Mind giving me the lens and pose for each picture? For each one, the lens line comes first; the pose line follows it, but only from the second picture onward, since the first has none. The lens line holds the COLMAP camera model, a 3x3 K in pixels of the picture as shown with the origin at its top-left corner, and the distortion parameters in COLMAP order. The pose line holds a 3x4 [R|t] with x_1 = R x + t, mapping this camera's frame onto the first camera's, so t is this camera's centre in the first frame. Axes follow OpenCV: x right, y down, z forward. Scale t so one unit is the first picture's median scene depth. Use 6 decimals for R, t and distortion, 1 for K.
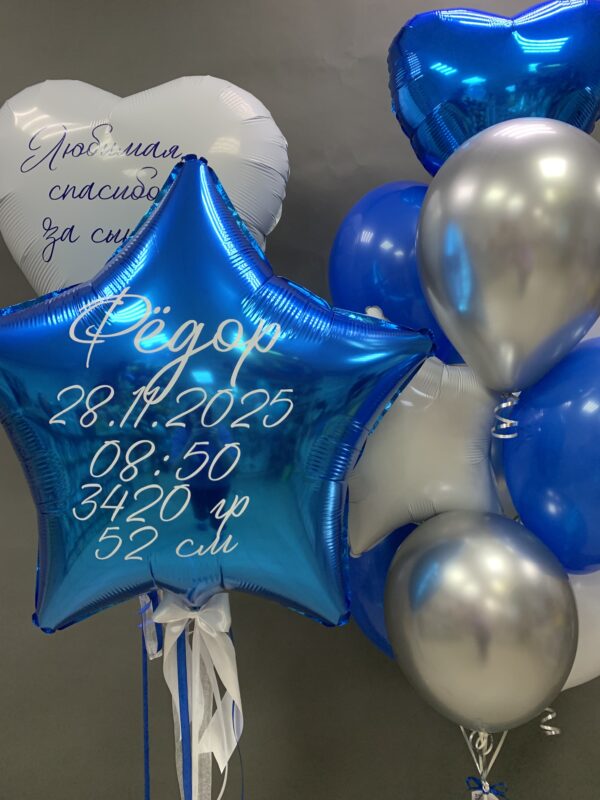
lens RADIAL K [[585.5, 0, 313.0], [0, 585.5, 400.0], [0, 0, 1]] dist [0.015539, -0.008670]
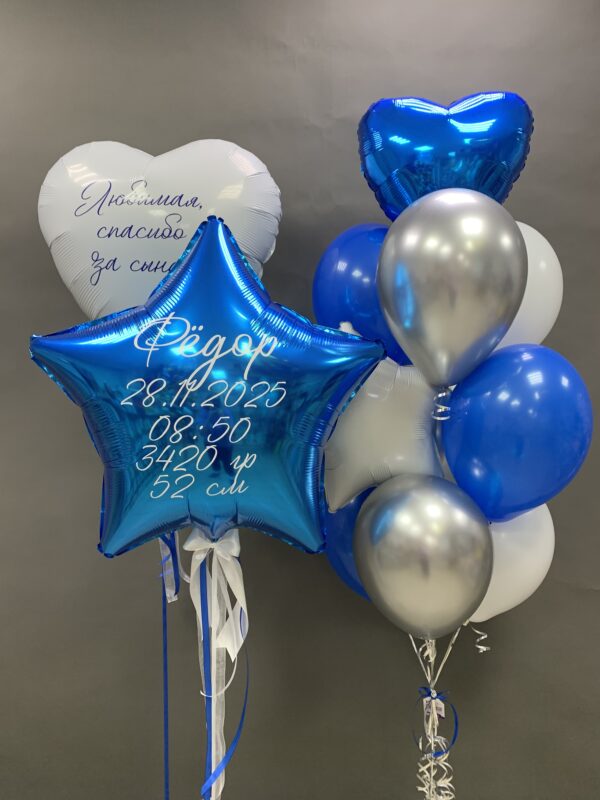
lens RADIAL K [[607.2, 0, 300.0], [0, 607.2, 400.0], [0, 0, 1]] dist [0.016655, -0.000199]
pose [[0.999994, 0.002469, -0.002216, 0.003780], [-0.002476, 0.999992, -0.003220, 0.025414], [0.002208, 0.003225, 0.999992, -0.416212]]
